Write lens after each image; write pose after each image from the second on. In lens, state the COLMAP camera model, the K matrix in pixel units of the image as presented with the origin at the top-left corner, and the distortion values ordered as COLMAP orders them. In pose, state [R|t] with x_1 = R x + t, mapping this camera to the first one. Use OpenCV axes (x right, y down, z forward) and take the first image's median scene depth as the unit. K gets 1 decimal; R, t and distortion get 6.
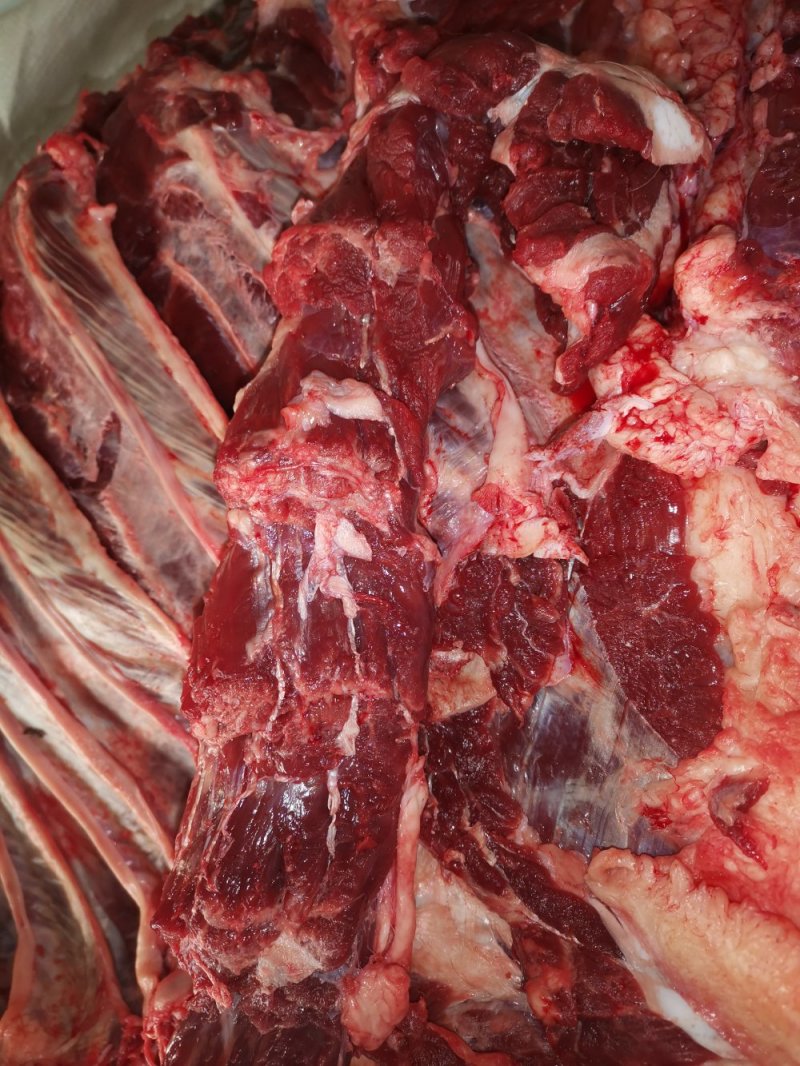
lens RADIAL K [[806.5, 0, 386.9], [0, 806.5, 519.1], [0, 0, 1]] dist [0.004418, 0.008091]
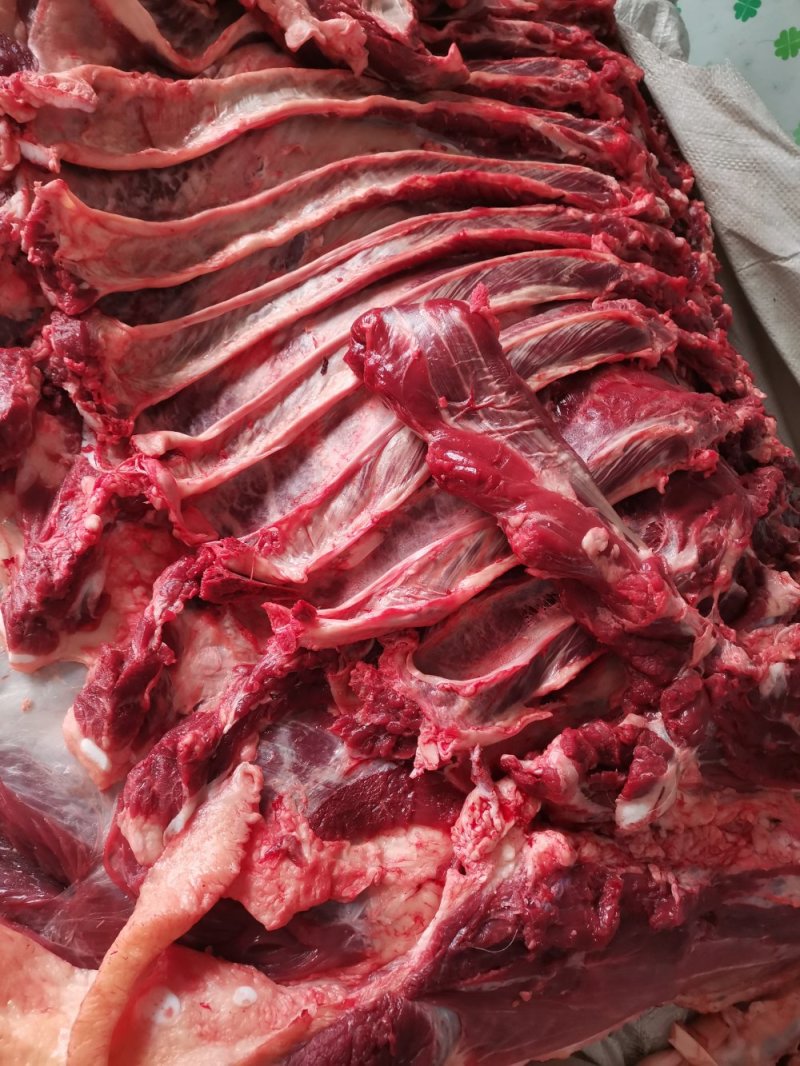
lens RADIAL K [[806.5, 0, 386.9], [0, 806.5, 519.1], [0, 0, 1]] dist [0.004418, 0.008091]
pose [[-0.126676, 0.966689, 0.222408, -0.725878], [-0.991594, -0.117447, -0.054296, 0.282390], [-0.026367, -0.227417, 0.973441, -0.663621]]
